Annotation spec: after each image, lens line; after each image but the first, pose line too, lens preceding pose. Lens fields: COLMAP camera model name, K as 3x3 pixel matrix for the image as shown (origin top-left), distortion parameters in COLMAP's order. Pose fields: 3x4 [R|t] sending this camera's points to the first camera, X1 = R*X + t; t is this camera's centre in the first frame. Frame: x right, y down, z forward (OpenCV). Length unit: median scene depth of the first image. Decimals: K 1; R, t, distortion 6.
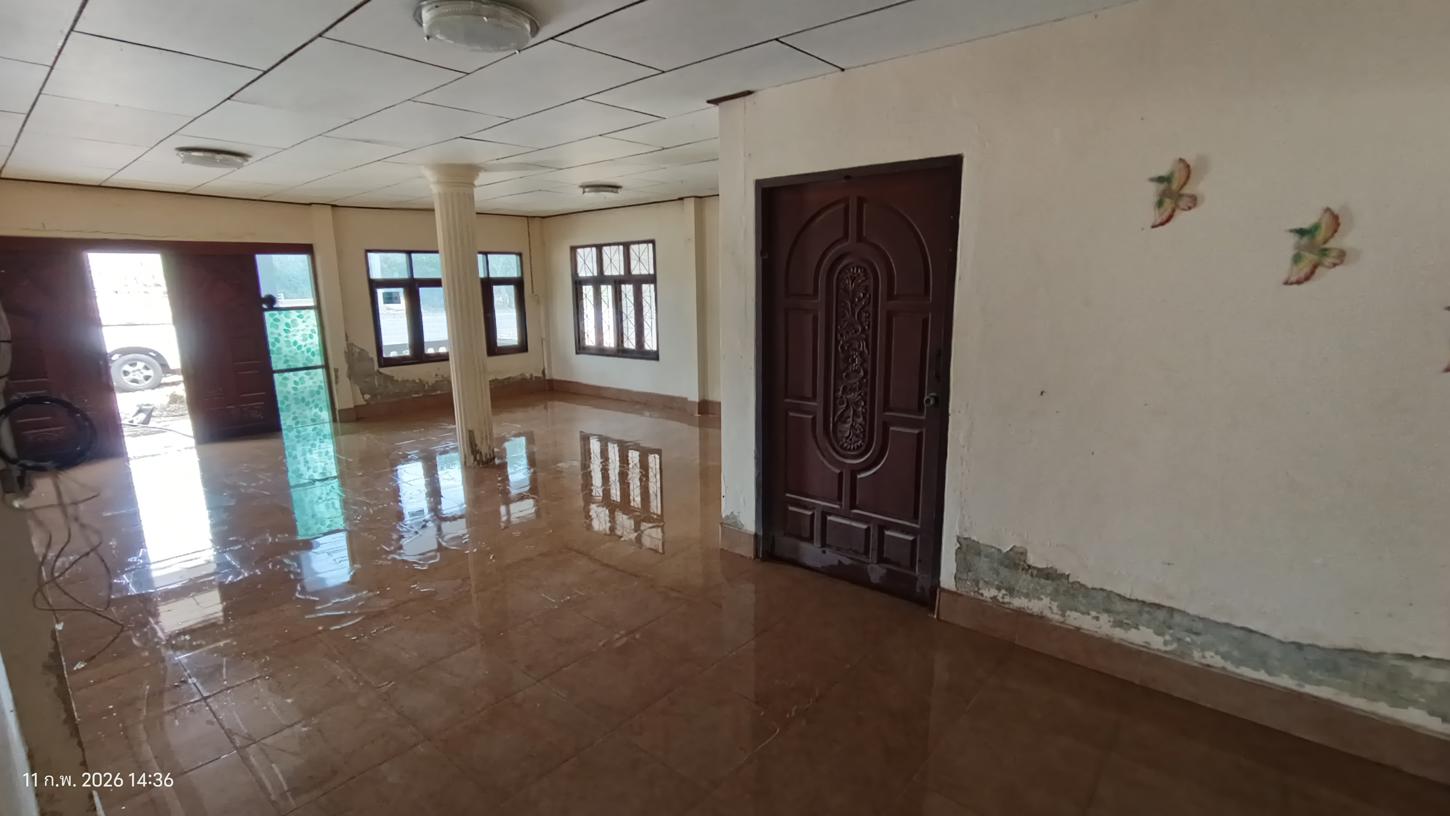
lens RADIAL K [[641.4, 0, 725.0], [0, 641.4, 408.0], [0, 0, 1]] dist [0.000711, 0.000155]
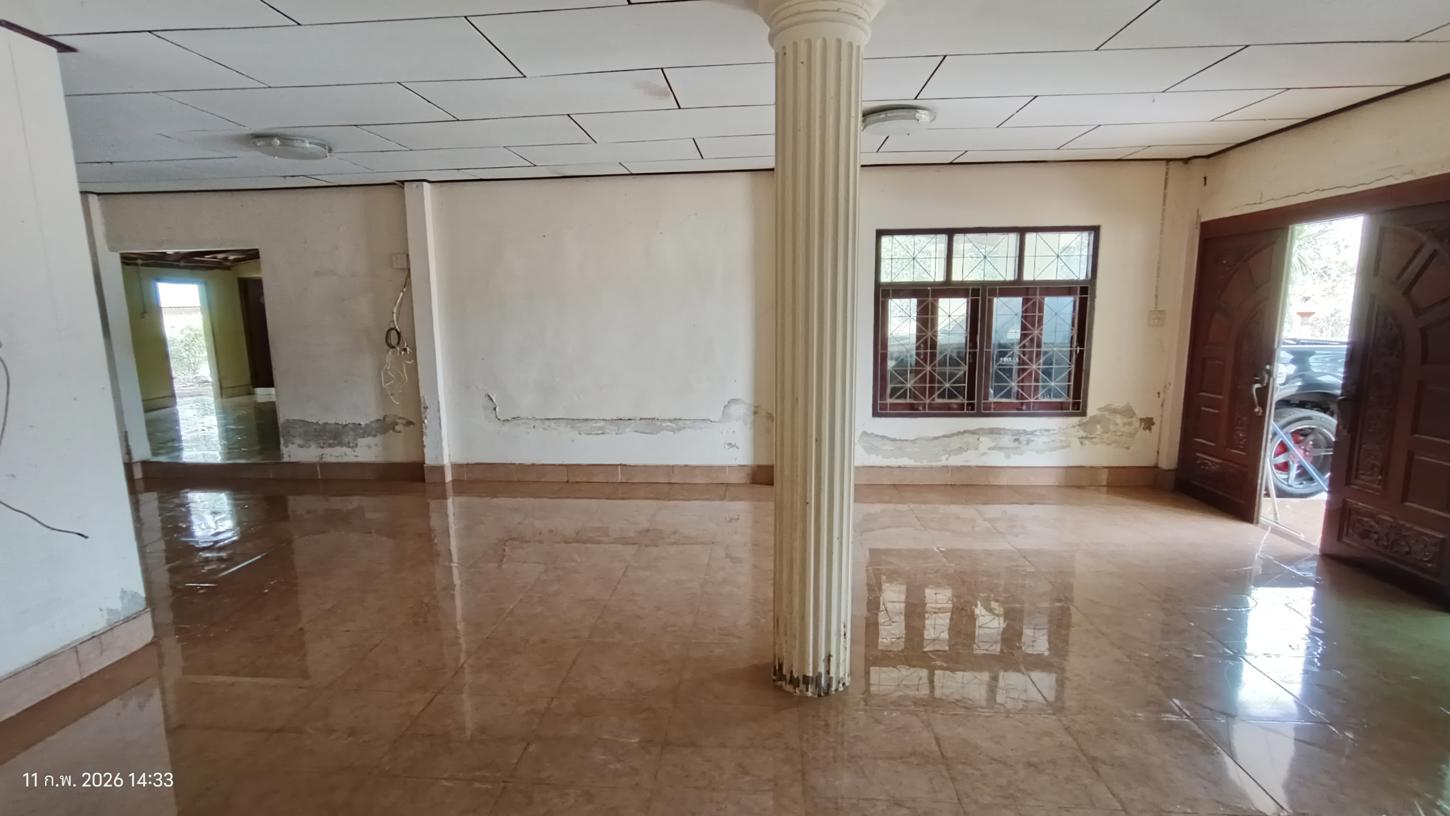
lens RADIAL K [[668.2, 0, 725.0], [0, 668.2, 408.0], [0, 0, 1]] dist [-0.002038, -0.000149]
pose [[0.813088, -0.082010, 0.576335, -0.735158], [0.102959, 0.994679, -0.003715, -0.110599], [-0.572963, 0.062360, 0.817205, 0.627777]]
